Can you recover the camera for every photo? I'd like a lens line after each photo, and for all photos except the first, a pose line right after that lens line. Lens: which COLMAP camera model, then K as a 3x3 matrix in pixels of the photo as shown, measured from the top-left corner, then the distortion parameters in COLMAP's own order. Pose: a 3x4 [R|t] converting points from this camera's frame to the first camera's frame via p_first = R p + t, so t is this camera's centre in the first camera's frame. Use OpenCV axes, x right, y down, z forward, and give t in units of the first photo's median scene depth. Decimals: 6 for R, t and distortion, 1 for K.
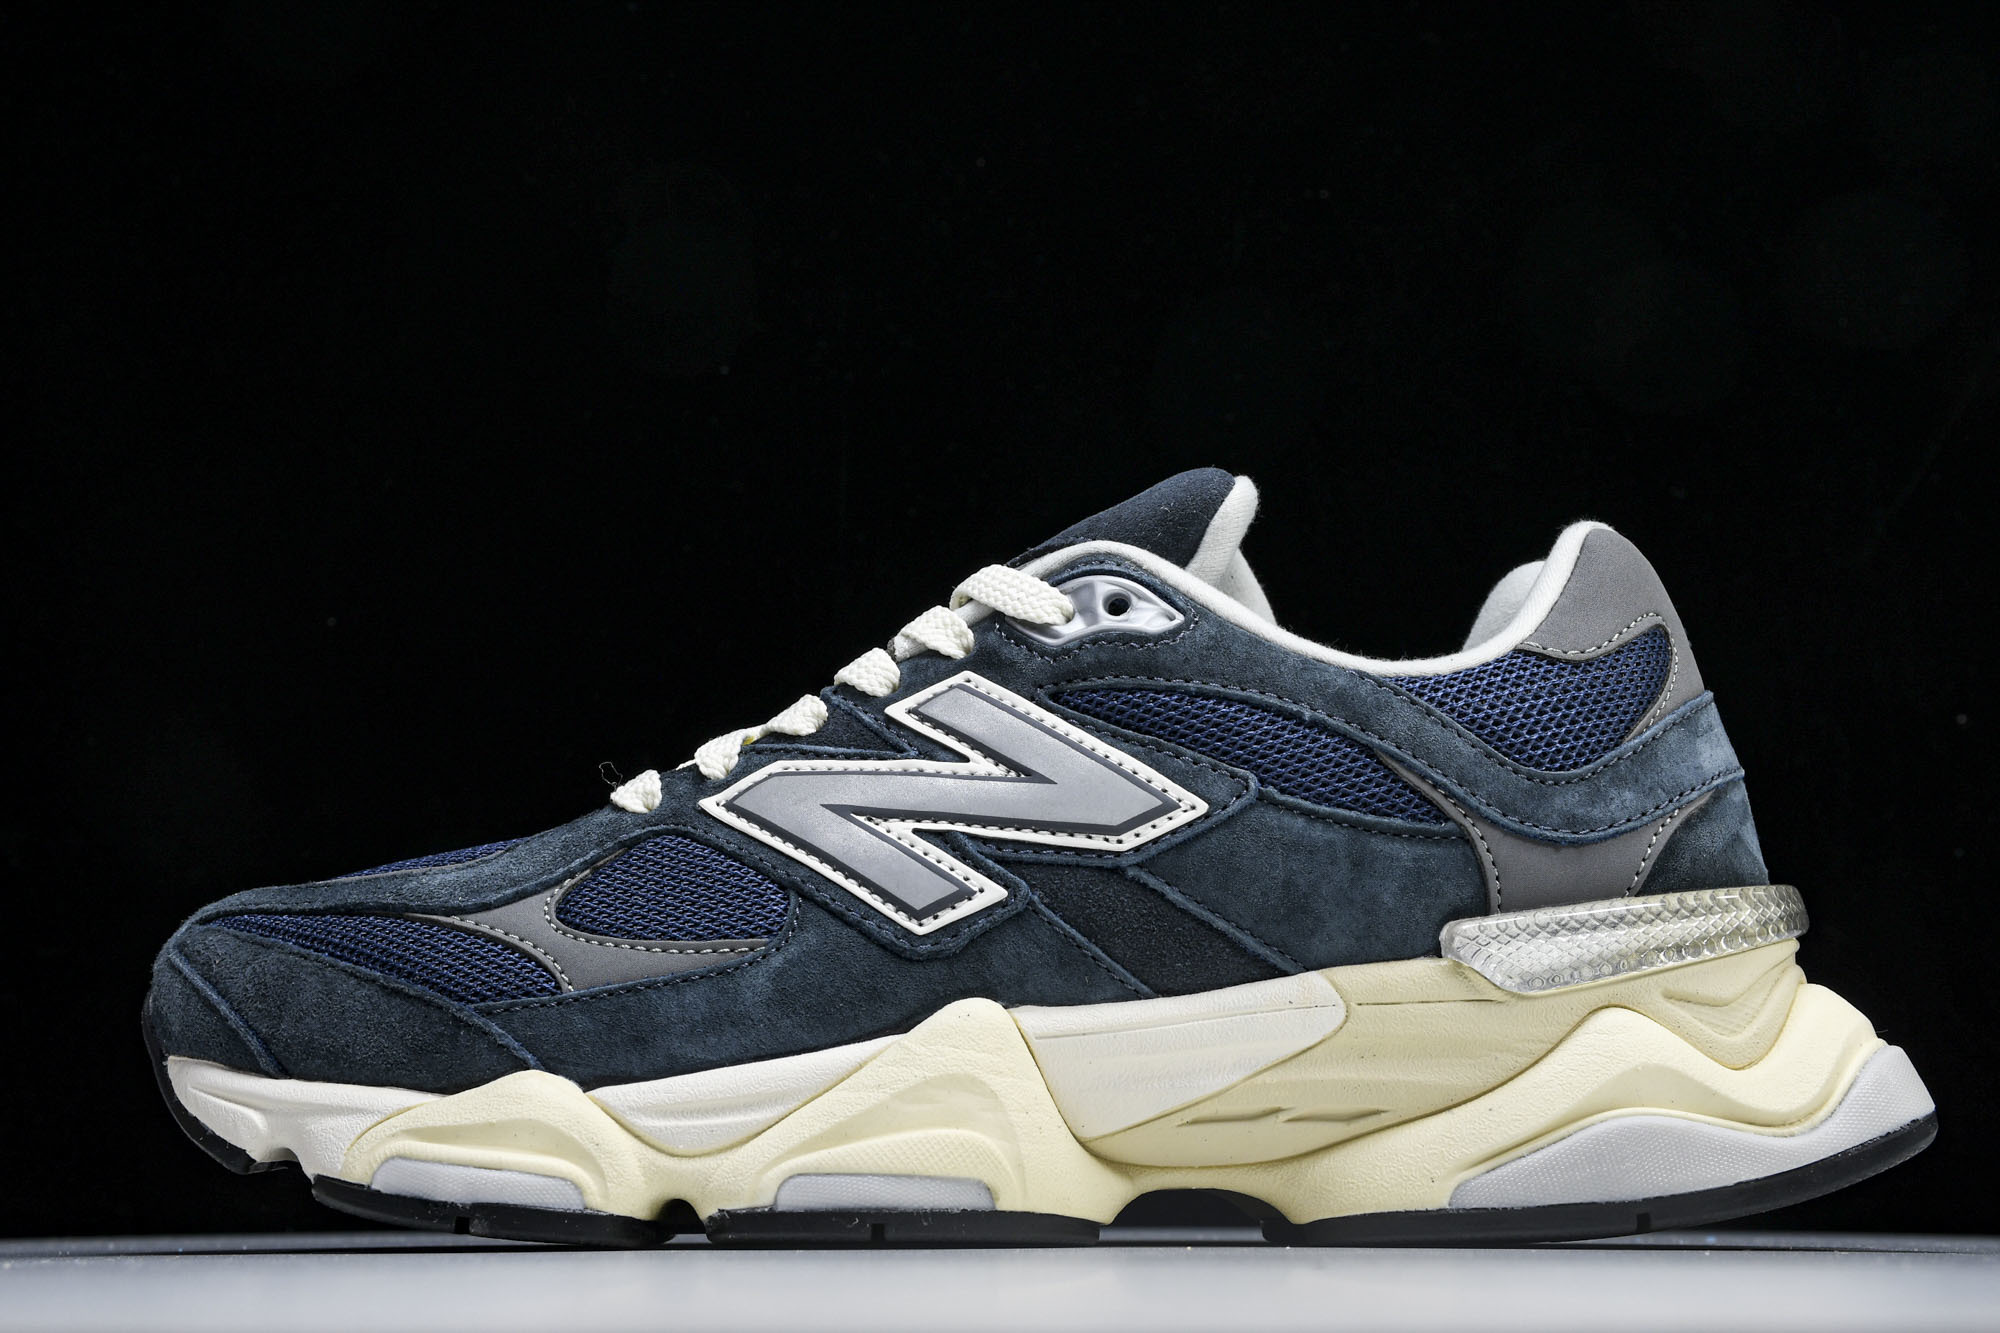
lens RADIAL K [[3407.6, 0, 956.5], [0, 3407.6, 590.5], [0, 0, 1]] dist [0.072029, 0.000000]
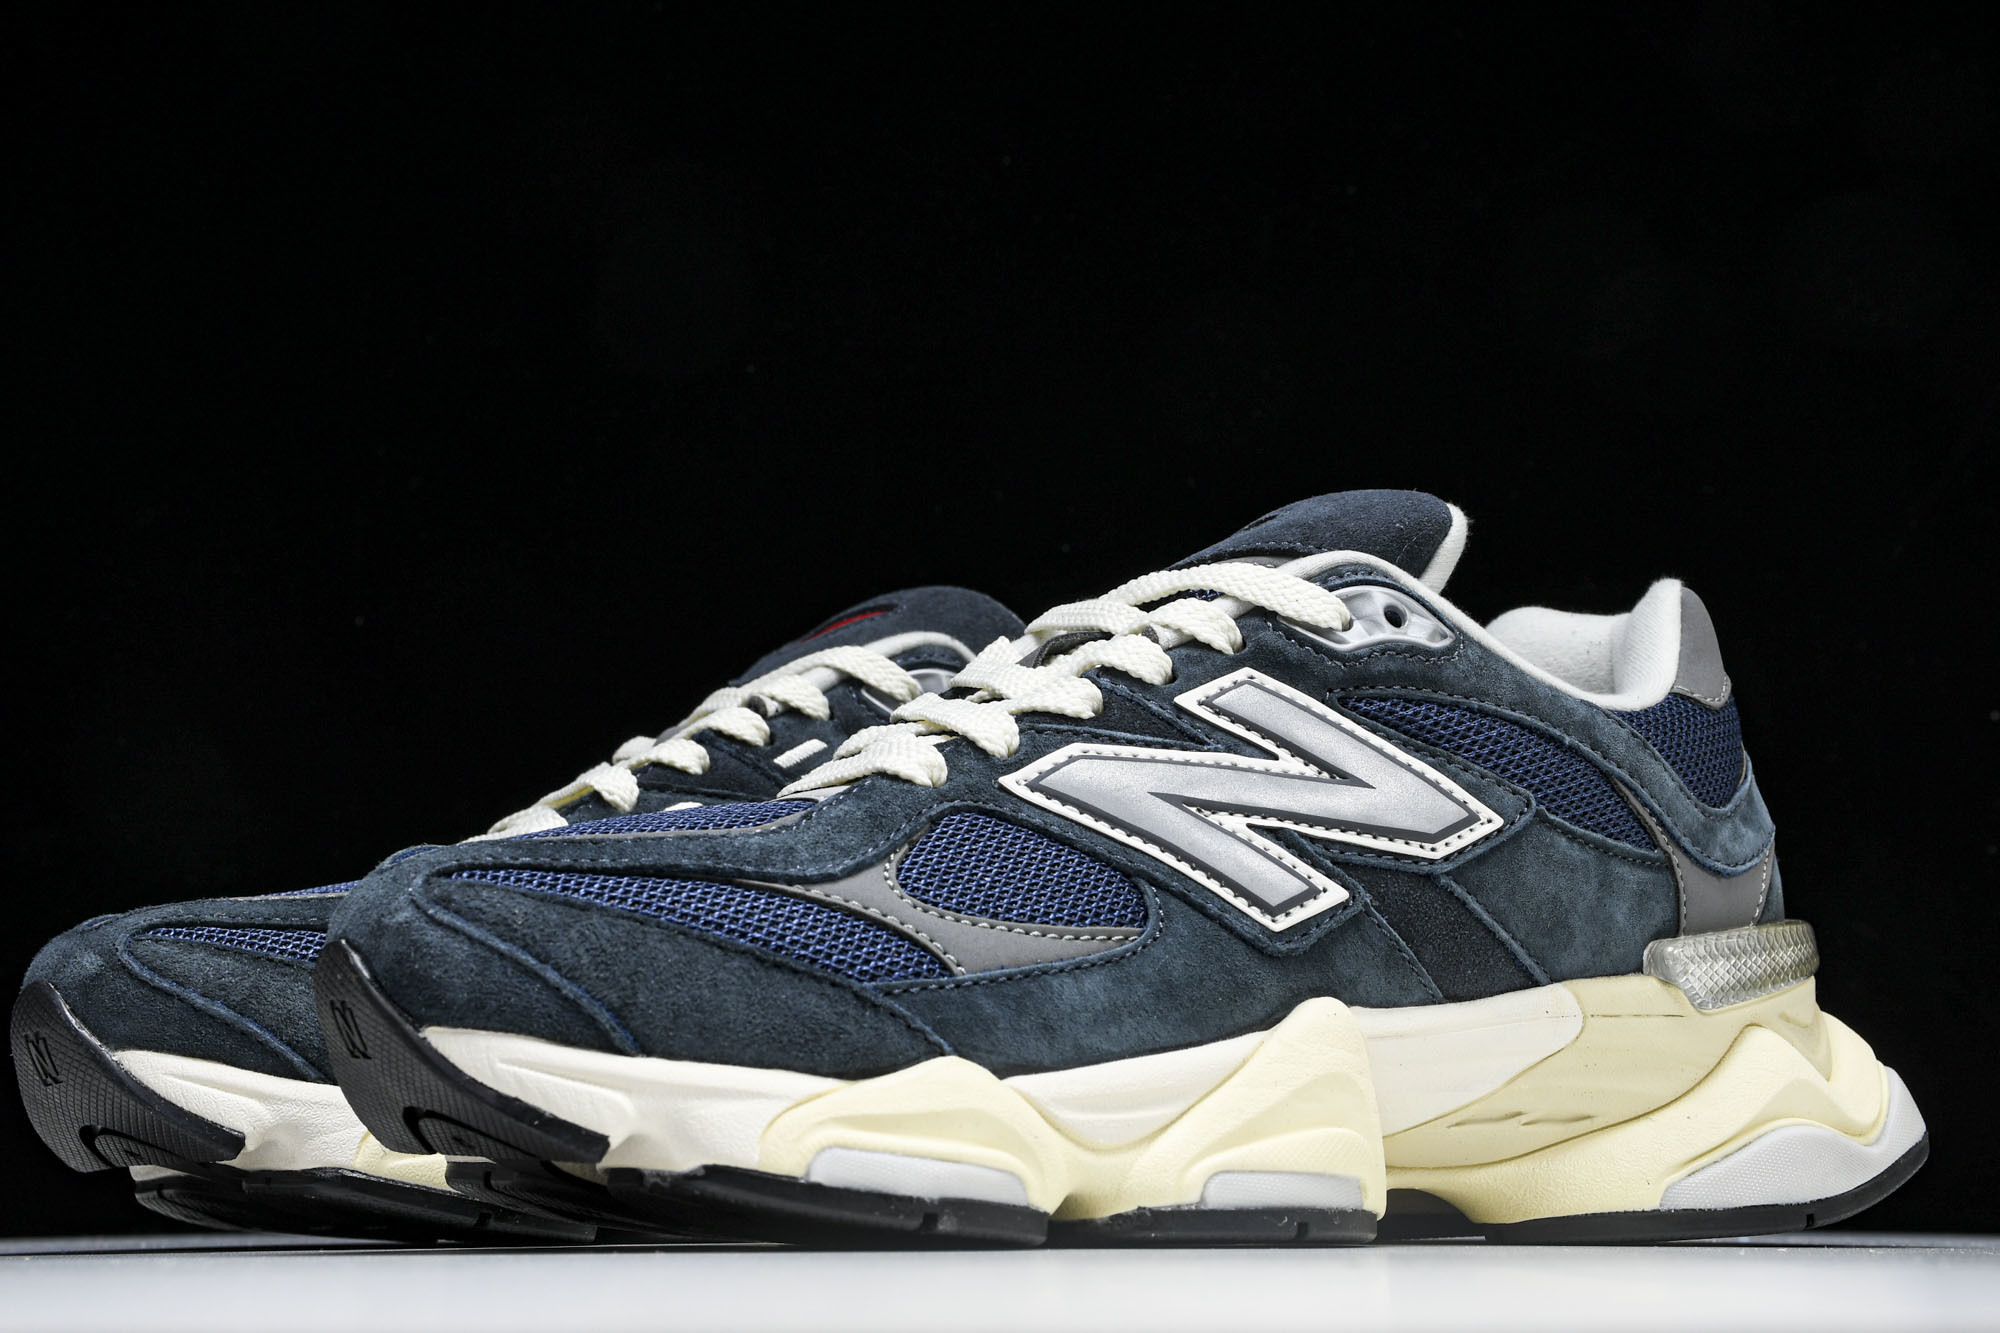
lens RADIAL K [[3407.6, 0, 964.9], [0, 3407.6, 555.2], [0, 0, 1]] dist [0.072029, 0.000000]
pose [[0.848793, 0.103117, 0.518573, -0.608307], [-0.100106, 0.994400, -0.033881, 0.034229], [-0.519162, -0.023155, 0.854362, 0.196640]]
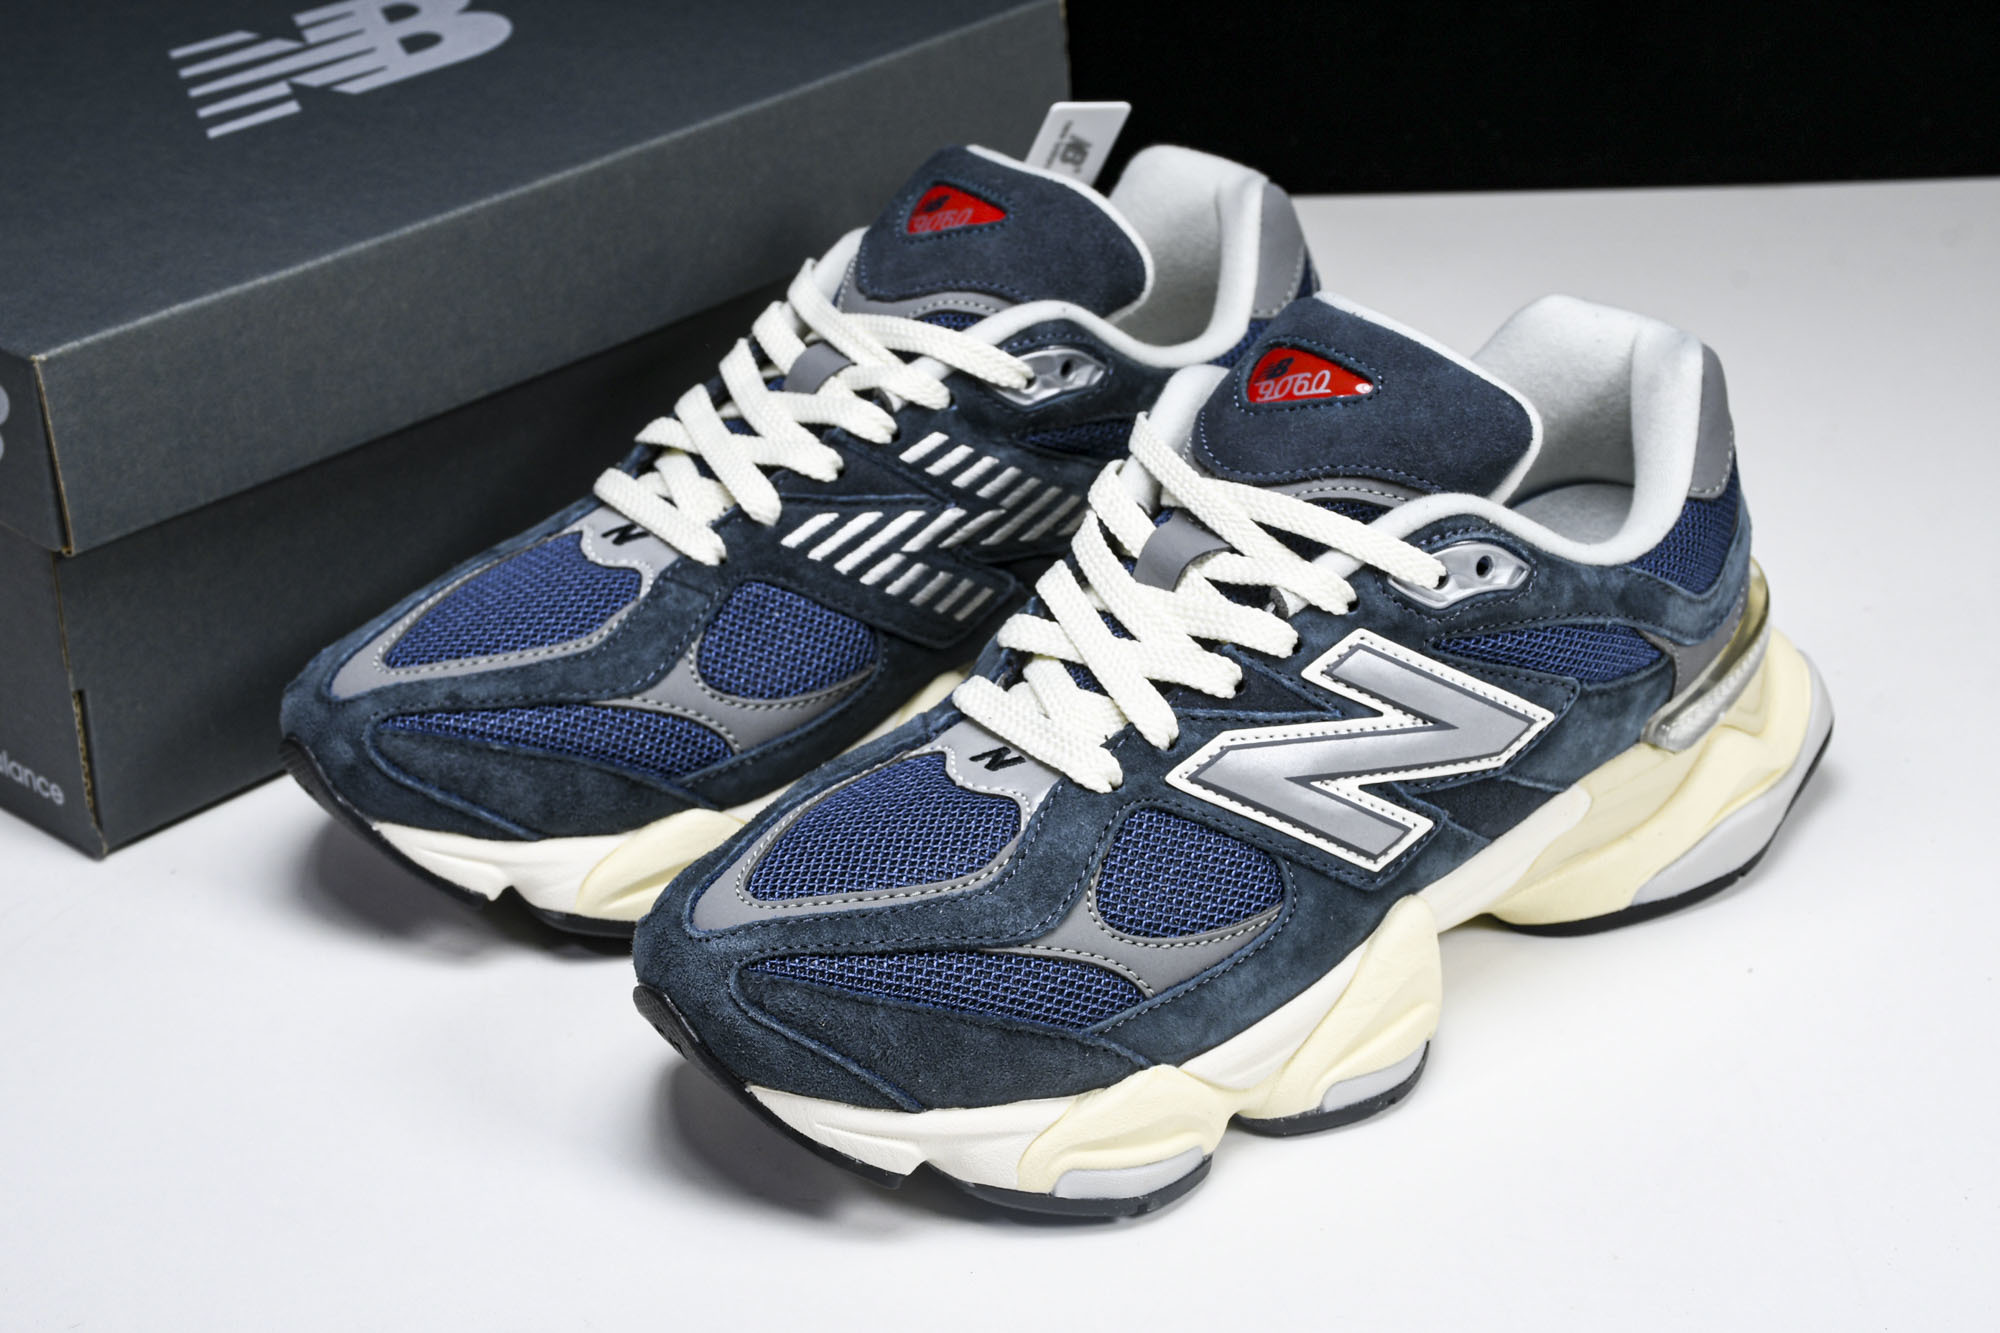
lens RADIAL K [[3932.1, 0, 985.6], [0, 3932.1, 653.7], [0, 0, 1]] dist [0.265935, 0.000000]
pose [[0.769556, -0.297583, 0.565003, -0.905495], [-0.132881, 0.790789, 0.597491, -0.799208], [-0.624601, -0.534881, 0.569013, 0.305100]]
